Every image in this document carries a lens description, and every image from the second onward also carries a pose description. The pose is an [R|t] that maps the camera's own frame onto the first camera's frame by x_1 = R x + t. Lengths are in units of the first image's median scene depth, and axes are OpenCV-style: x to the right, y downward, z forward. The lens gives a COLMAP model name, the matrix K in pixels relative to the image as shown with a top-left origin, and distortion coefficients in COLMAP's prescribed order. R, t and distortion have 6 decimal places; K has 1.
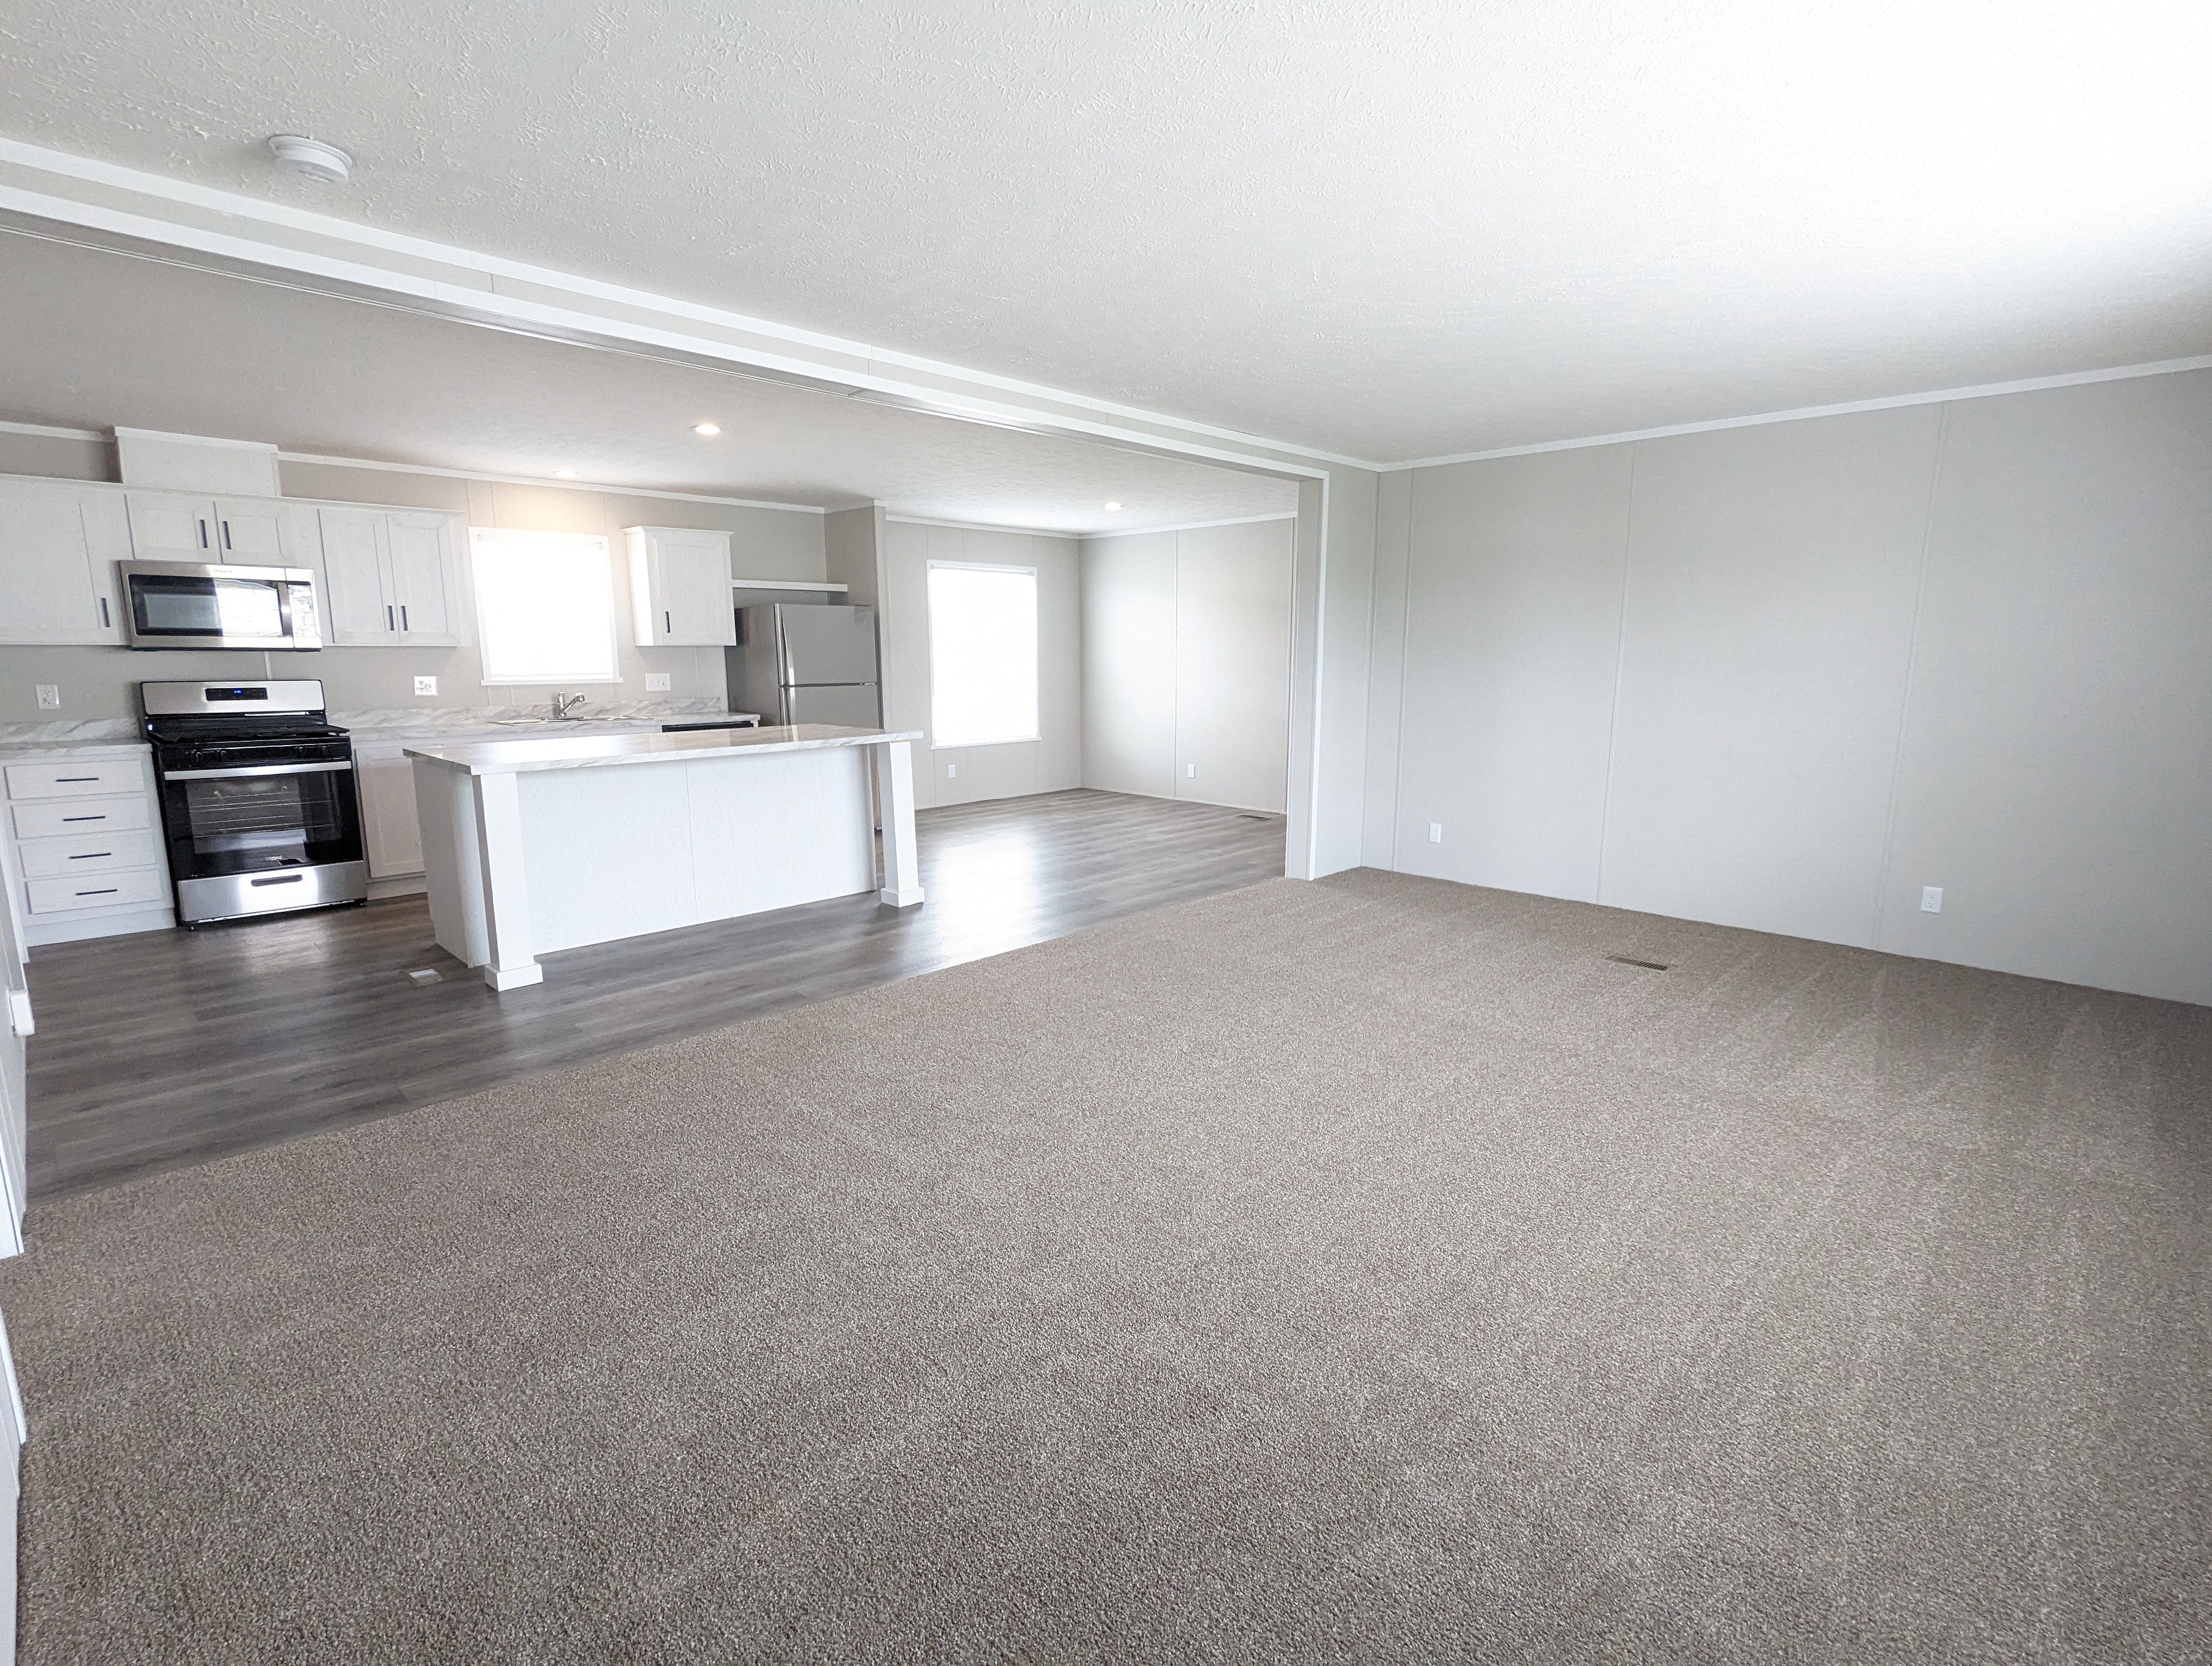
lens RADIAL K [[1055.5, 0, 1106.0], [0, 1055.5, 833.0], [0, 0, 1]] dist [0.001640, 0.000011]
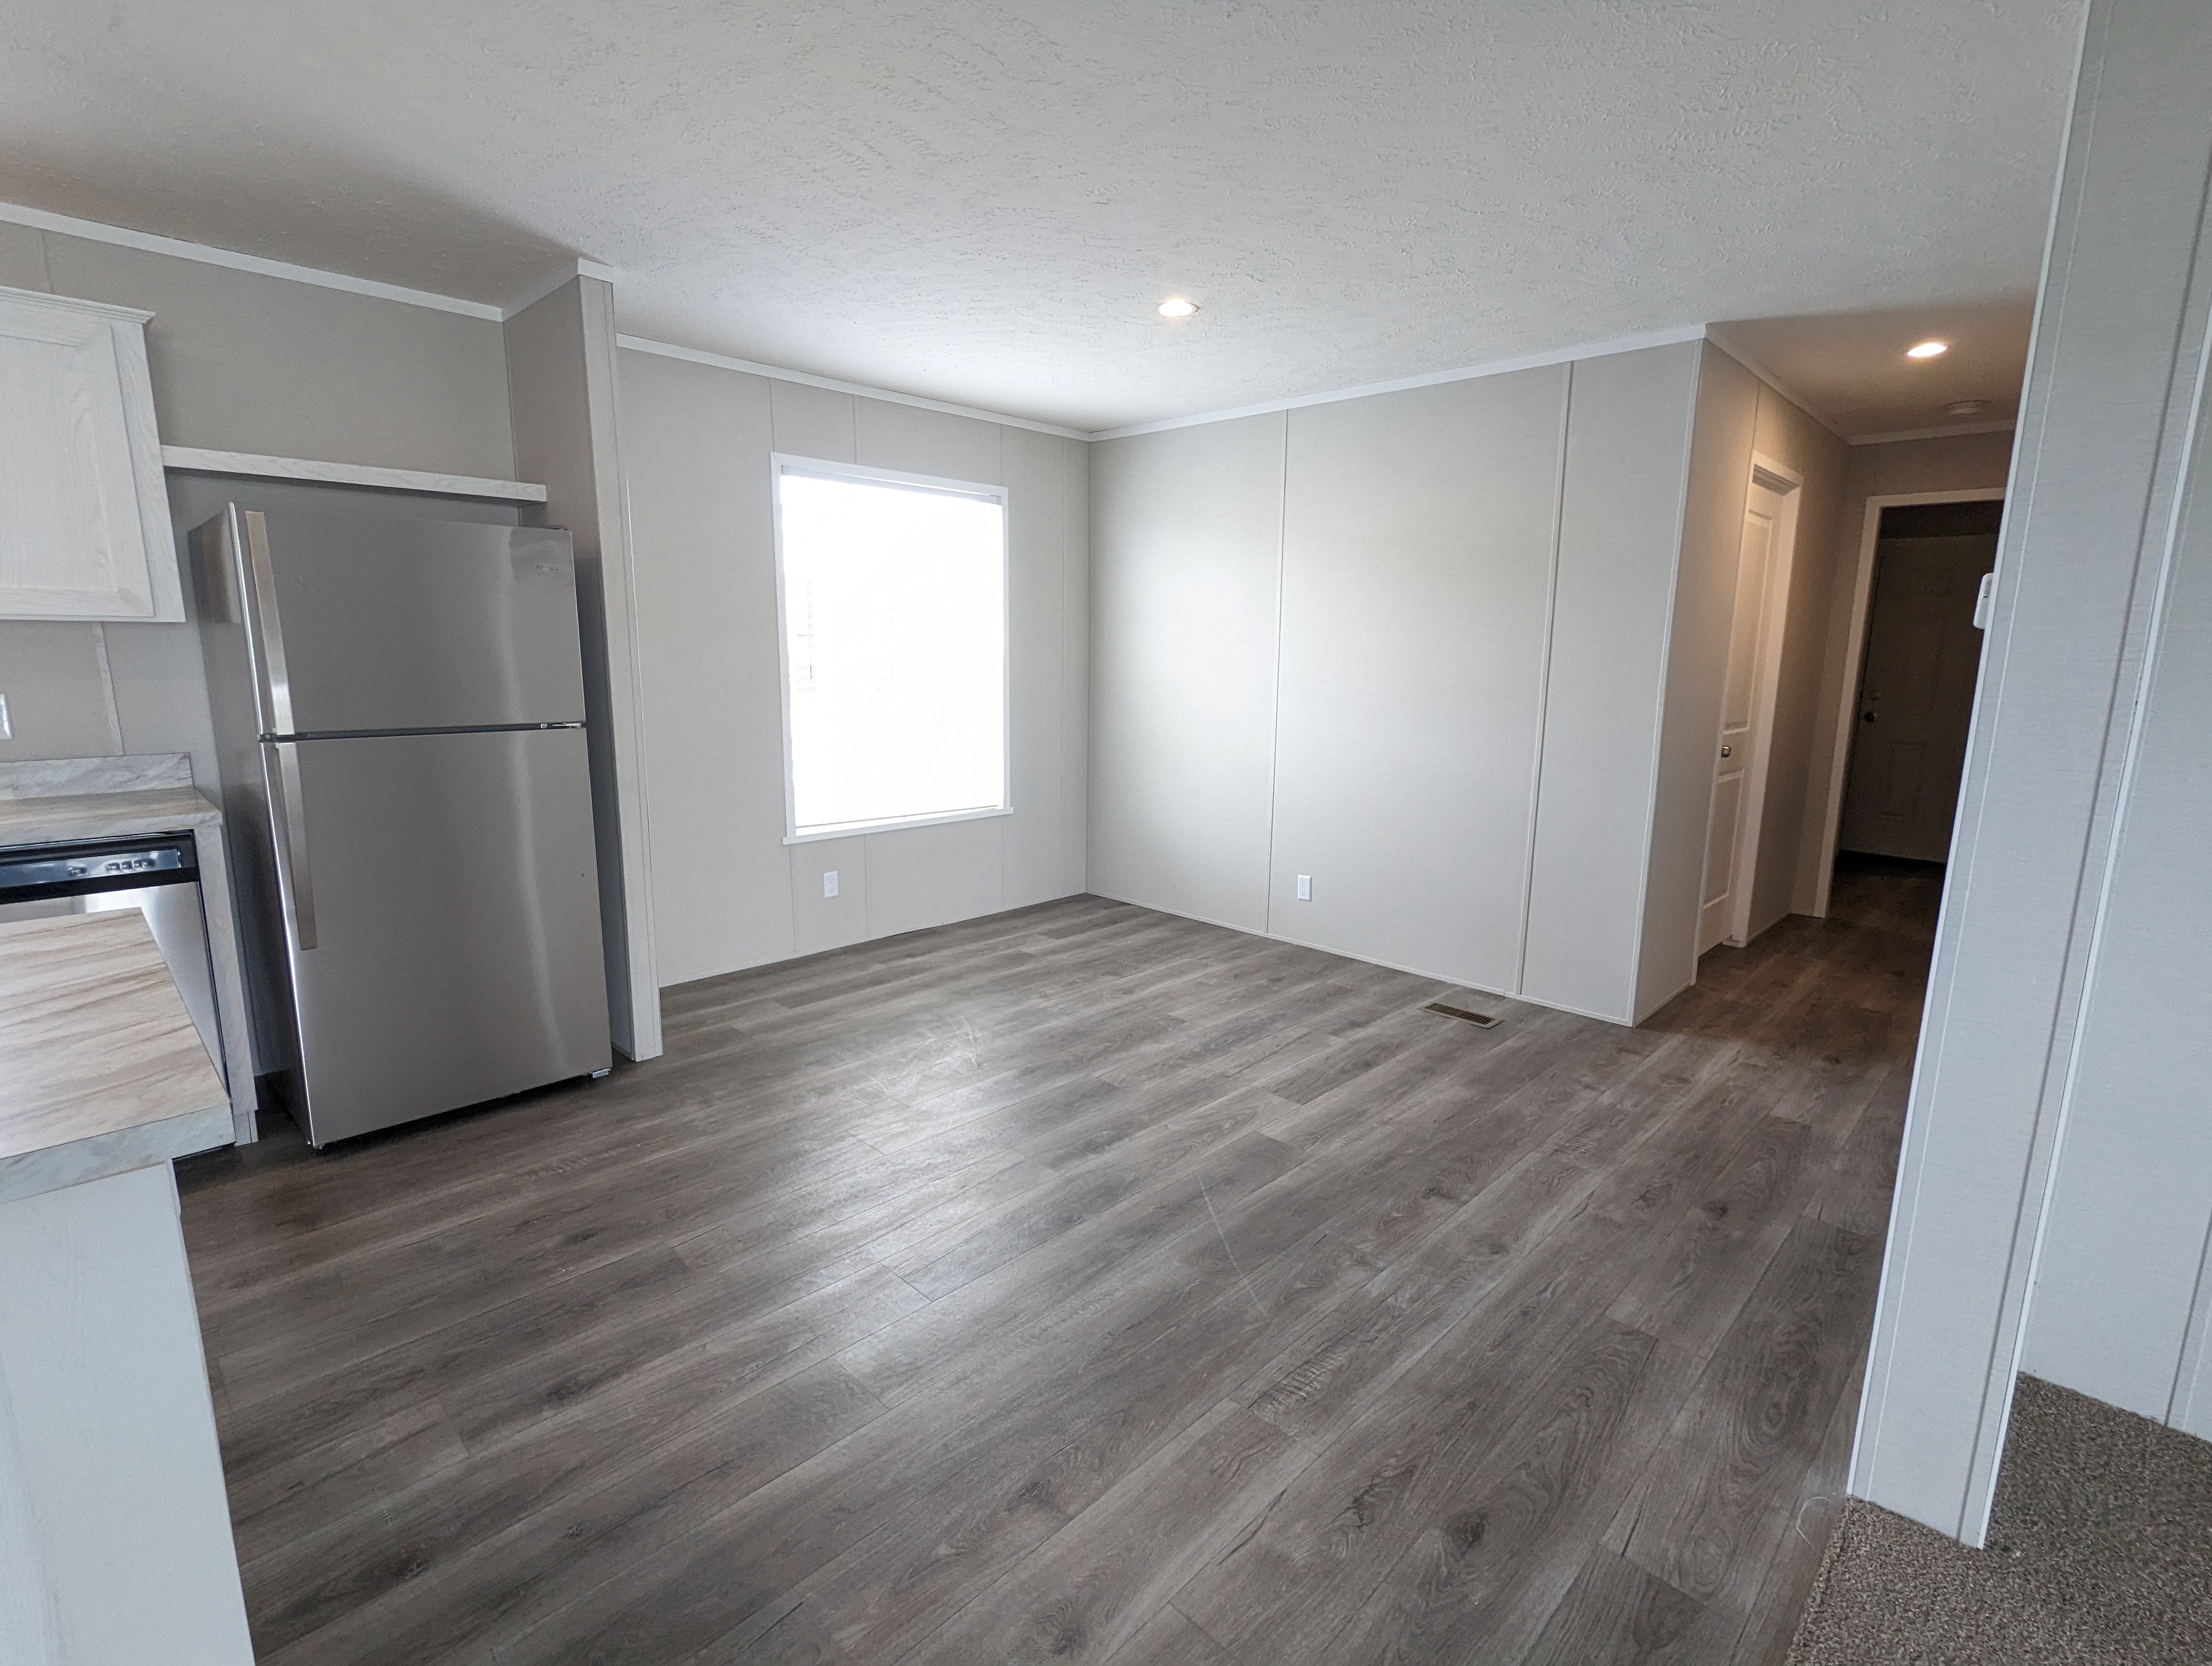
lens RADIAL K [[1055.5, 0, 1106.0], [0, 1055.5, 833.0], [0, 0, 1]] dist [0.001640, 0.000011]
pose [[0.999899, 0.013322, 0.005024, -0.018783], [-0.013341, 0.999903, 0.003882, -0.090510], [-0.004972, -0.003949, 0.999980, 0.518386]]
